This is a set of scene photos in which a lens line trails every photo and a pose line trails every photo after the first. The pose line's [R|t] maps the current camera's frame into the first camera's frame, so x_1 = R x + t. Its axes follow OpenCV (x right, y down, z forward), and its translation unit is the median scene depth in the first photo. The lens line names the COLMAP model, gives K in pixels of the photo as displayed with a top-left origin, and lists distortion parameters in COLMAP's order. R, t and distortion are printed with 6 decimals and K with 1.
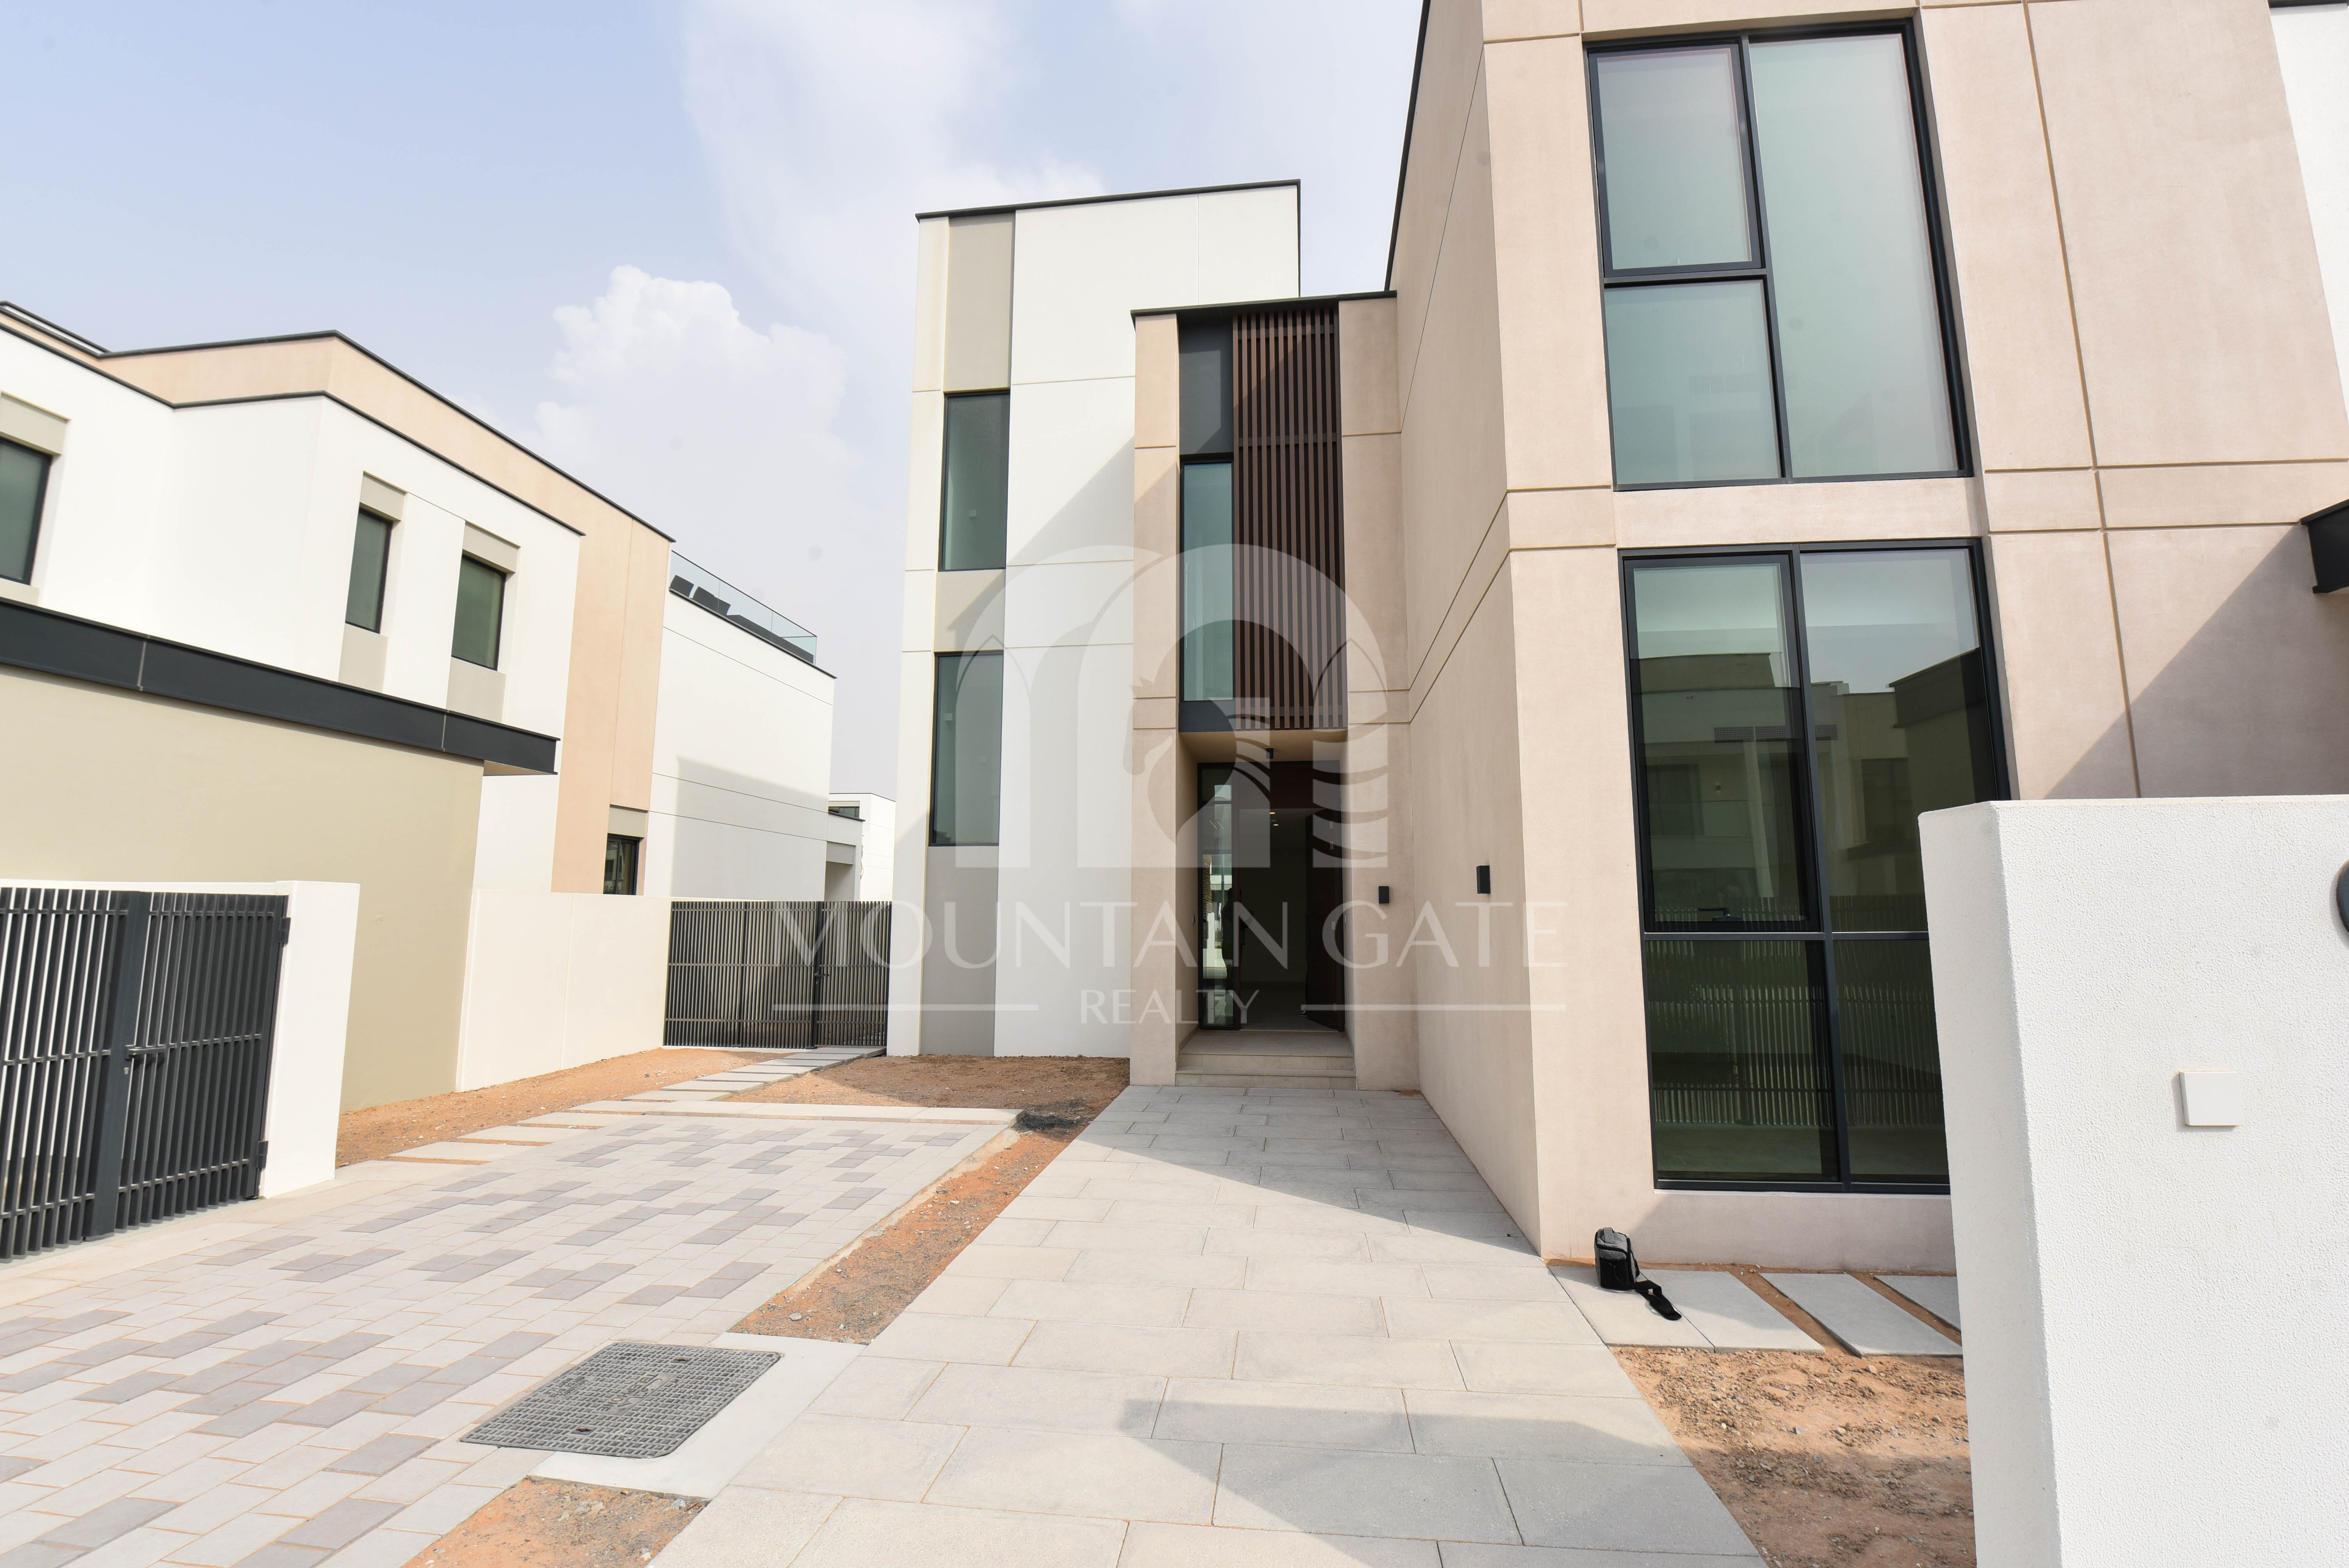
lens RADIAL K [[931.6, 0, 1192.0], [0, 931.6, 809.0], [0, 0, 1]] dist [-0.024041, -0.000155]
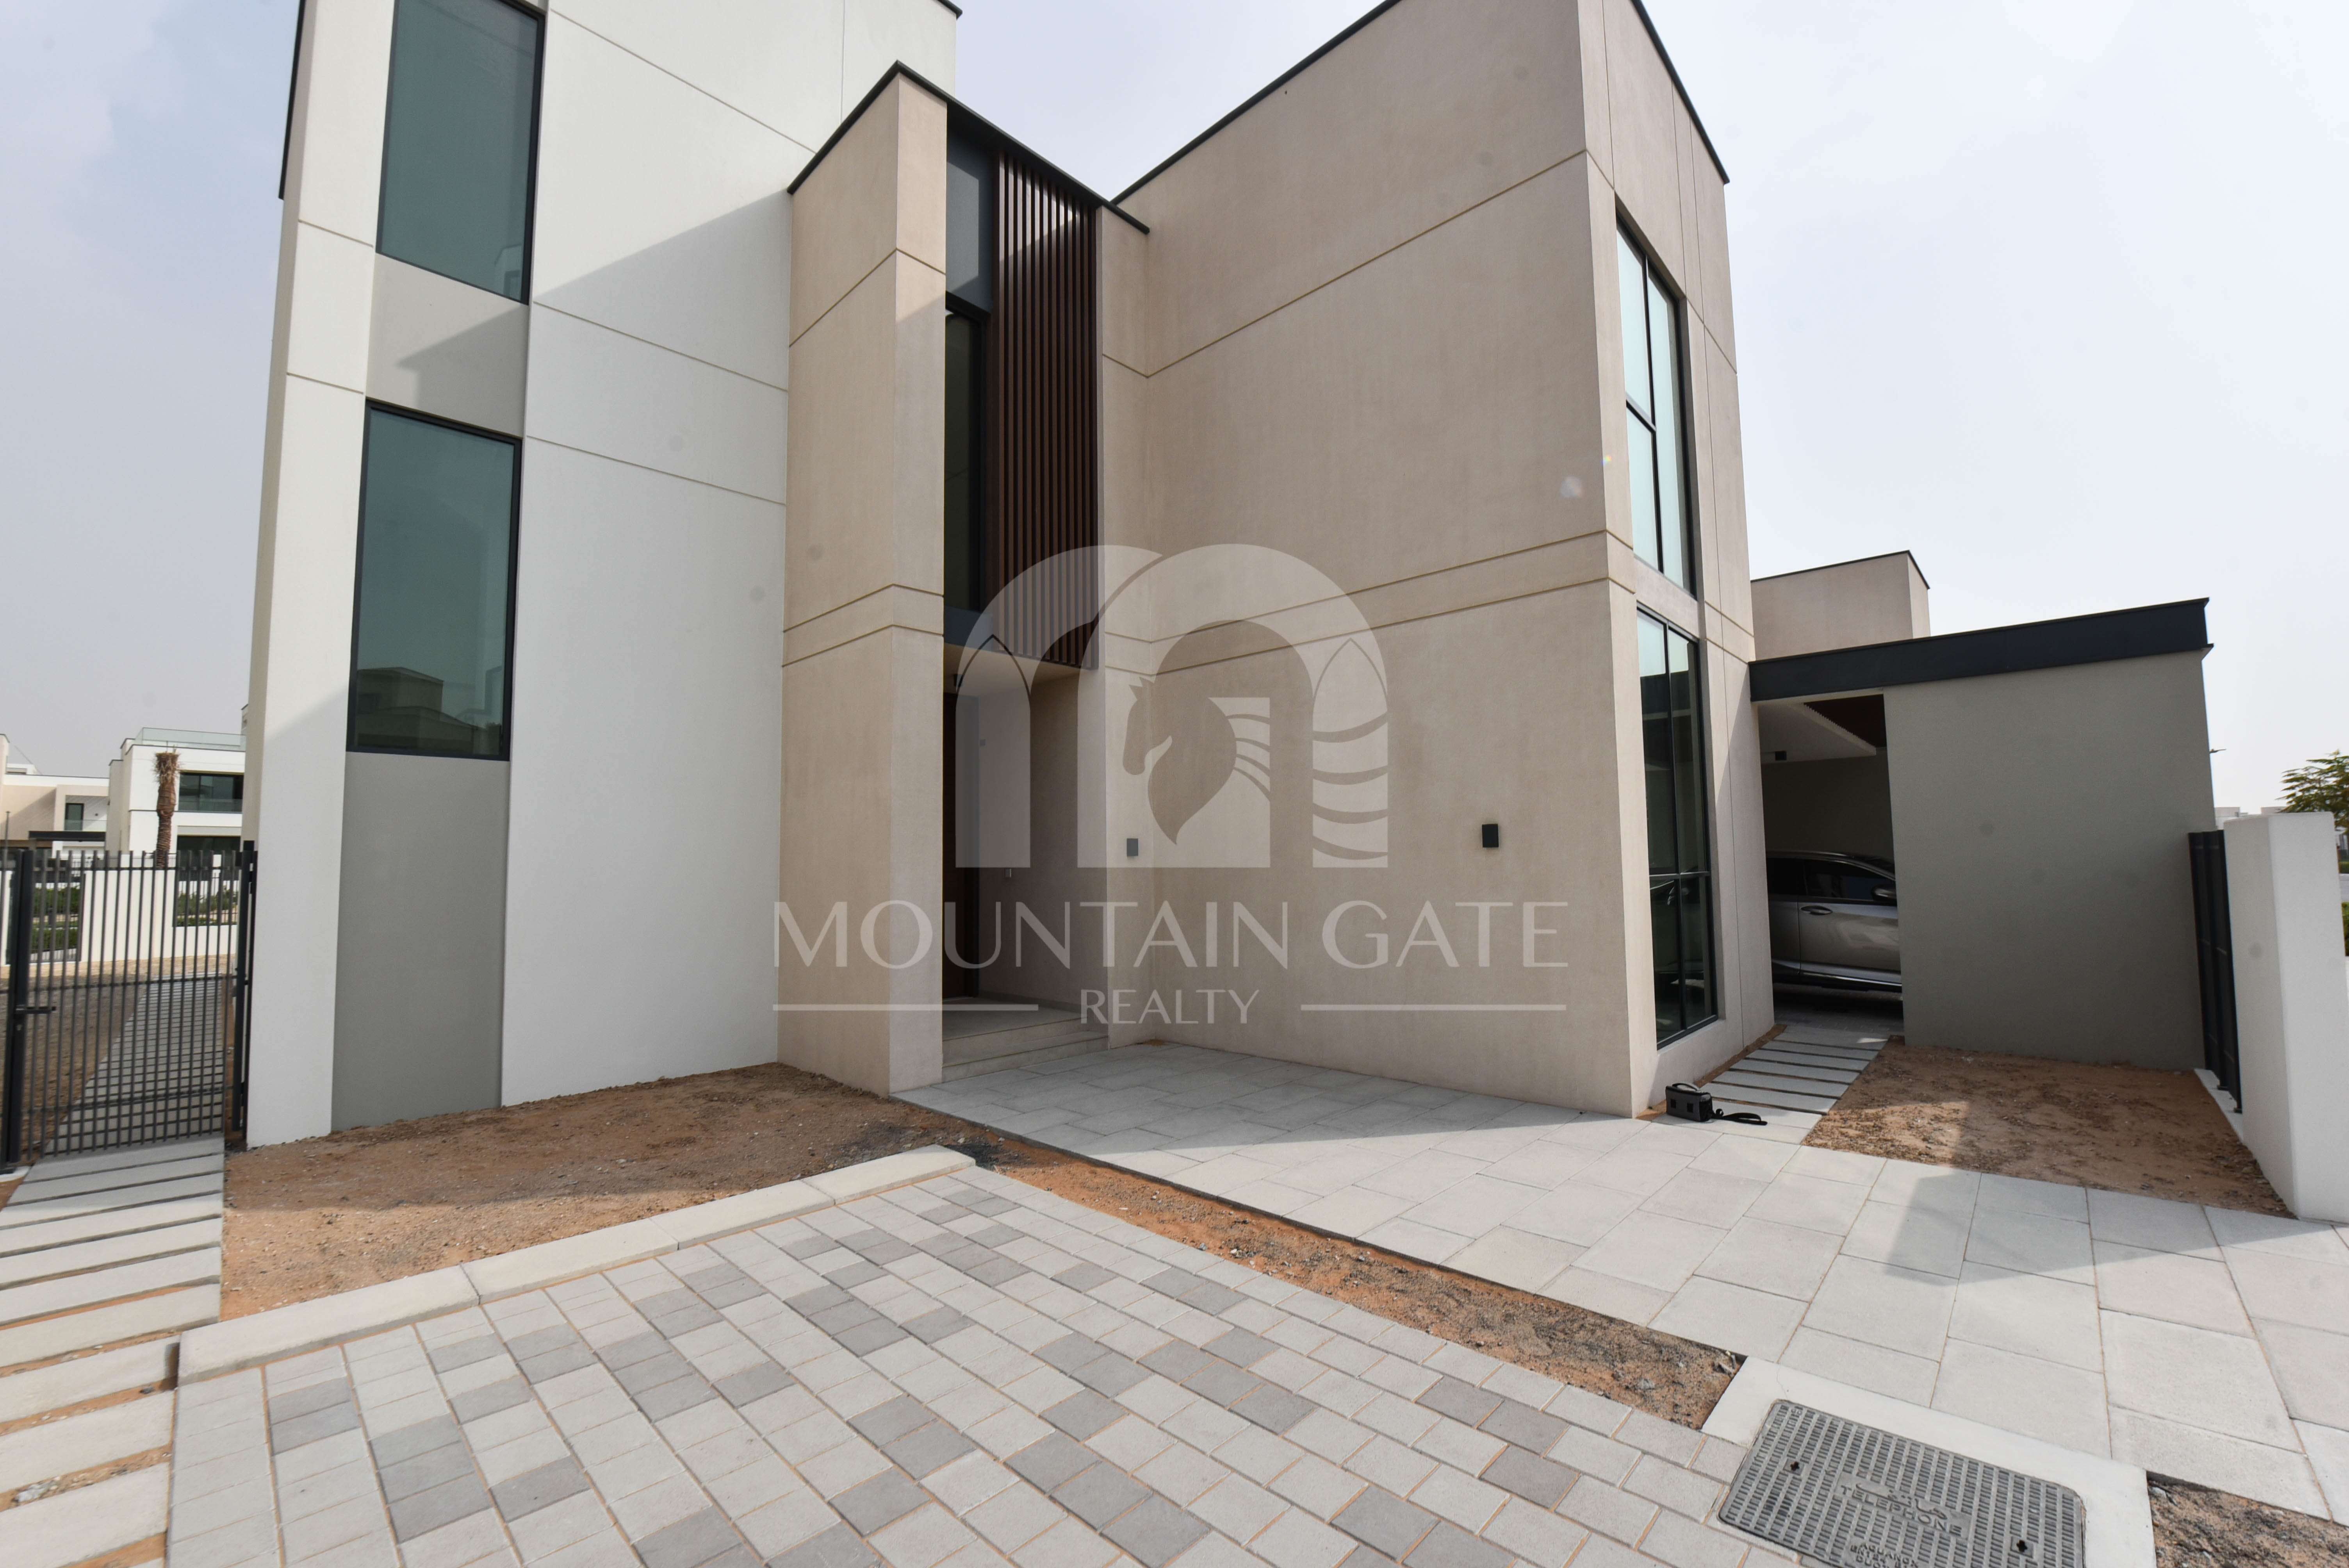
lens RADIAL K [[931.6, 0, 1192.0], [0, 931.6, 809.0], [0, 0, 1]] dist [-0.024041, -0.000155]
pose [[0.595193, 0.042766, 0.802444, -0.984198], [-0.080515, 0.996732, 0.006599, 0.073432], [-0.799539, -0.068537, 0.596691, 0.667886]]
